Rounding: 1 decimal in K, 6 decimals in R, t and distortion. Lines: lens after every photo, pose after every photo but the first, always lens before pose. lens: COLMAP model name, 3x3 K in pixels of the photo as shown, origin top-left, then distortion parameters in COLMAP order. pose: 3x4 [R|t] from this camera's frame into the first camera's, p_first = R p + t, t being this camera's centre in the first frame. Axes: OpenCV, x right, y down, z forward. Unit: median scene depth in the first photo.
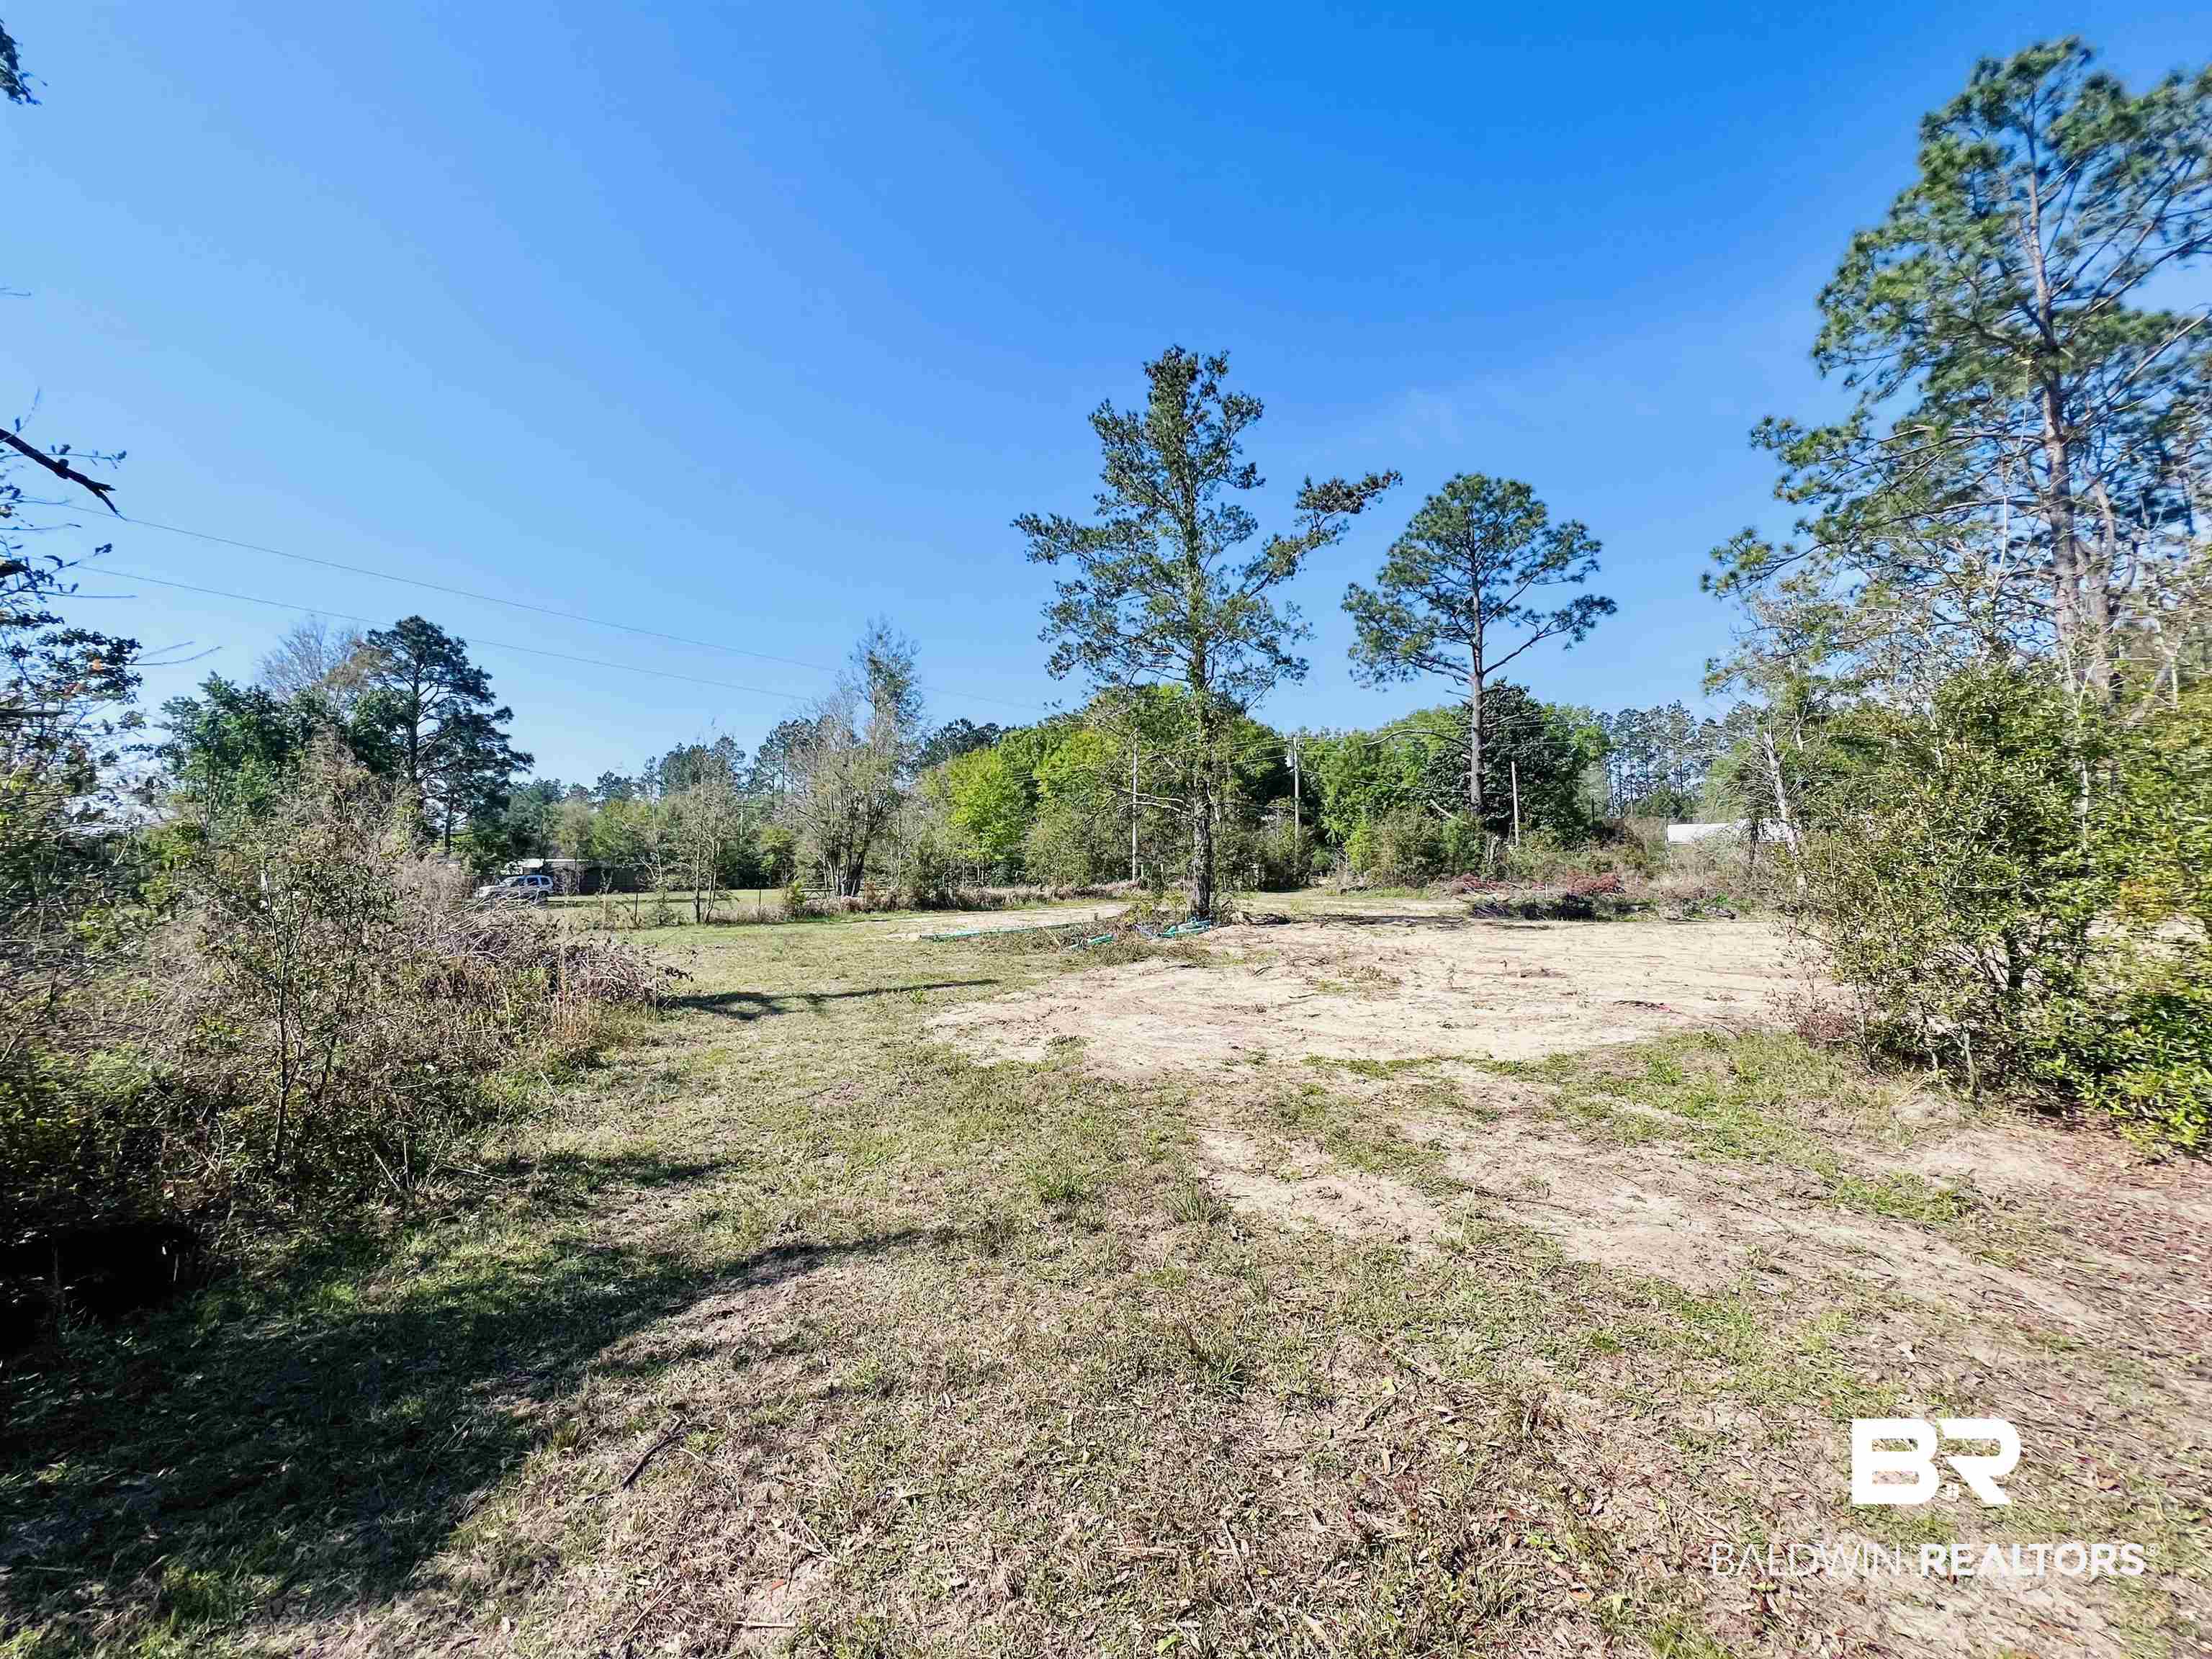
lens RADIAL K [[898.1, 0, 1110.6], [0, 898.1, 828.4], [0, 0, 1]] dist [-0.002320, -0.000231]
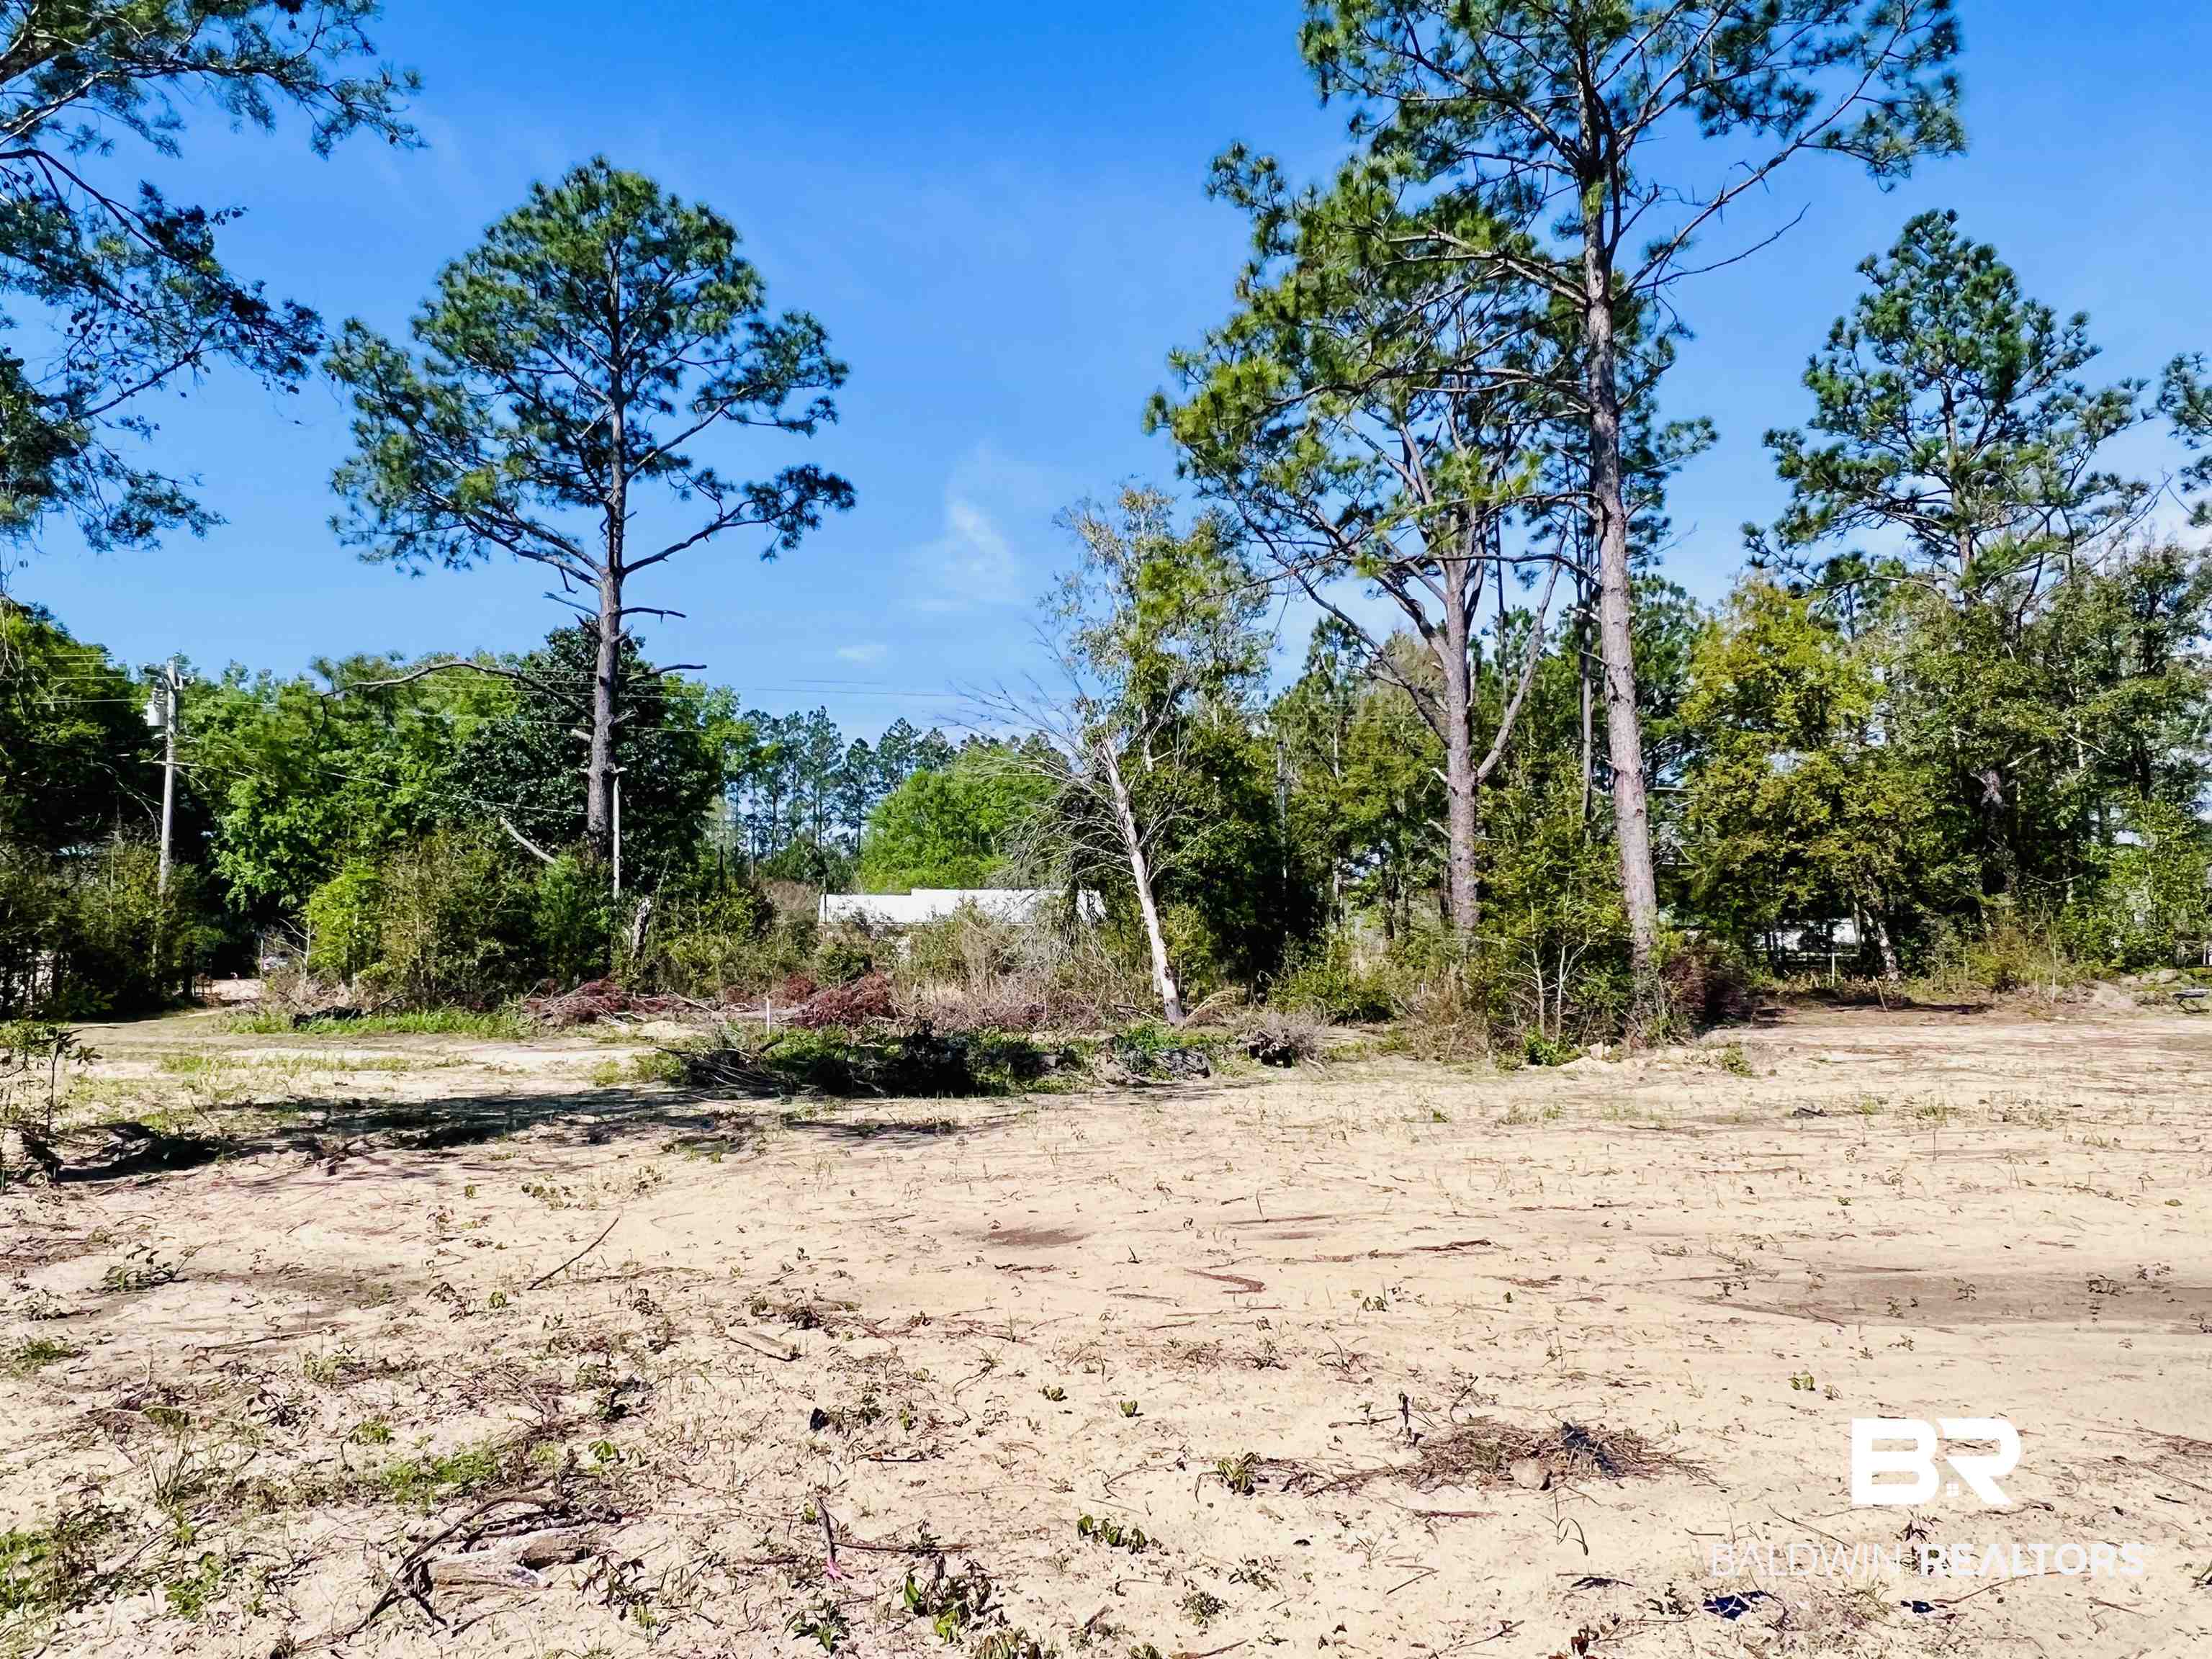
lens RADIAL K [[1508.4, 0, 1110.5], [0, 1508.4, 868.7], [0, 0, 1]] dist [-0.031352, -0.002523]
pose [[0.707445, 0.048209, 0.705122, 0.028484], [-0.037493, 0.998826, -0.030673, 0.005791], [-0.705773, -0.004737, 0.708422, 0.217204]]
